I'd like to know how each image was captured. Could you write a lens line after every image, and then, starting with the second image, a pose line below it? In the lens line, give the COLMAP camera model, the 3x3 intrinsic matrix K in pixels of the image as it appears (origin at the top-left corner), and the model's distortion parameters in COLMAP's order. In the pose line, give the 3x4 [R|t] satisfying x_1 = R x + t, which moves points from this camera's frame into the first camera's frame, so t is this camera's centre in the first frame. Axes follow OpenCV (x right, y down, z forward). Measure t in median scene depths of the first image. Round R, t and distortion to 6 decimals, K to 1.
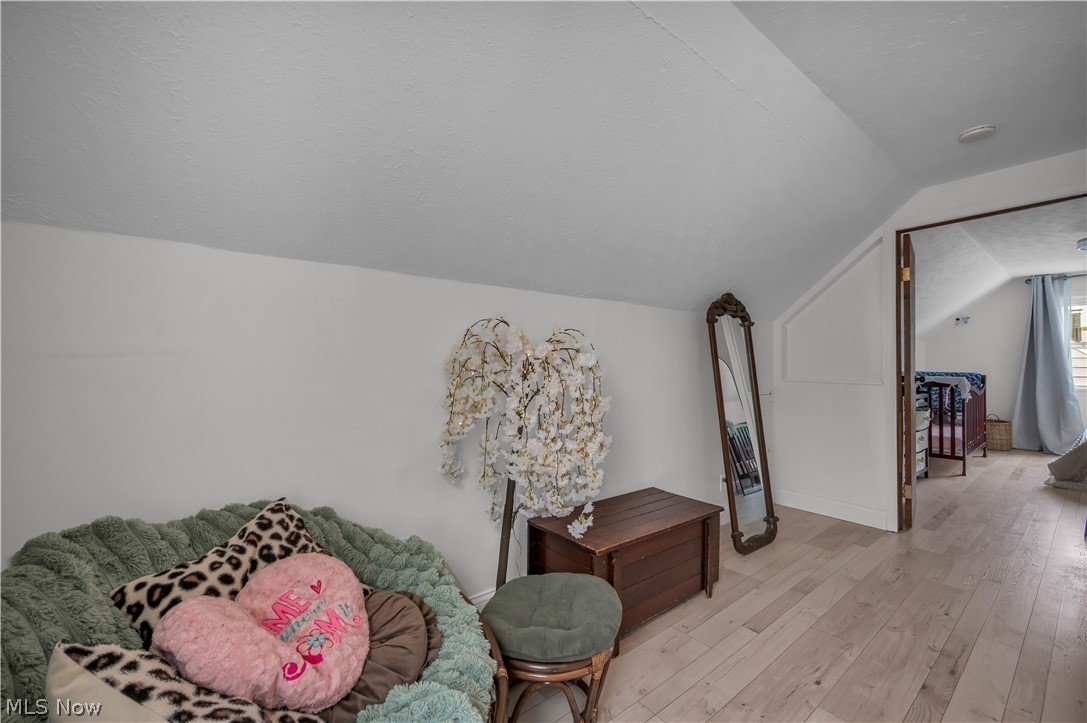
lens RADIAL K [[438.3, 0, 541.0], [0, 438.3, 363.9], [0, 0, 1]] dist [0.000589, -0.000015]
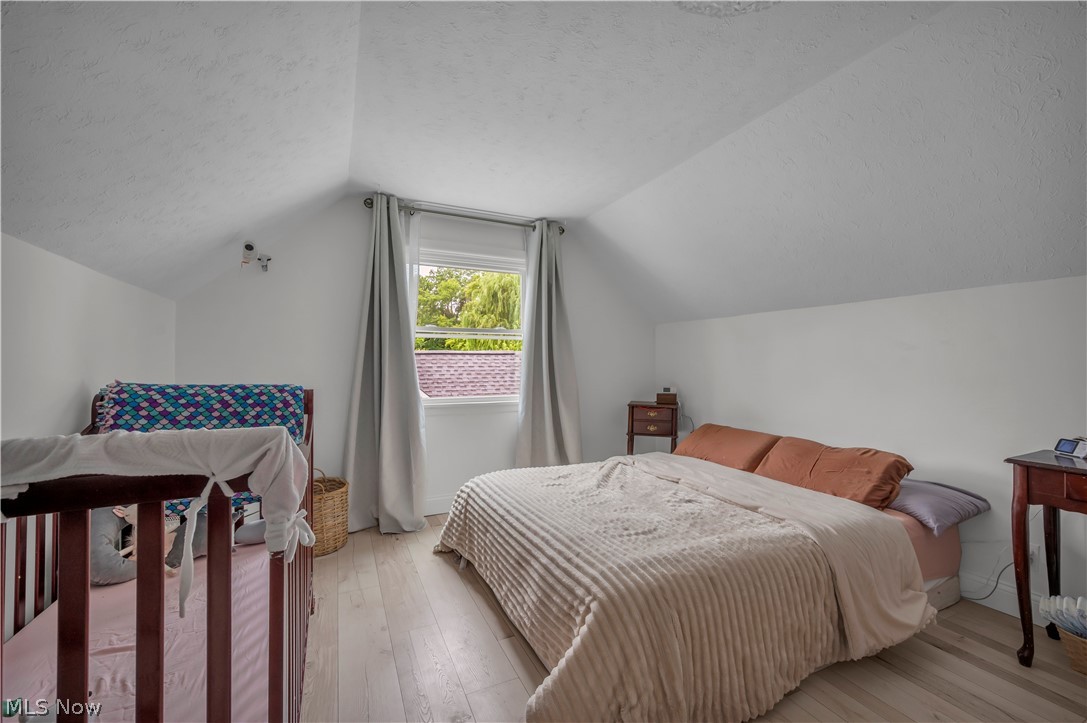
lens RADIAL K [[438.3, 0, 541.0], [0, 438.3, 363.9], [0, 0, 1]] dist [0.000589, -0.000015]
pose [[0.227313, -0.001540, 0.973820, 0.677223], [0.010500, 0.999944, -0.000870, 0.004941], [-0.973765, 0.010423, 0.227317, 0.709558]]
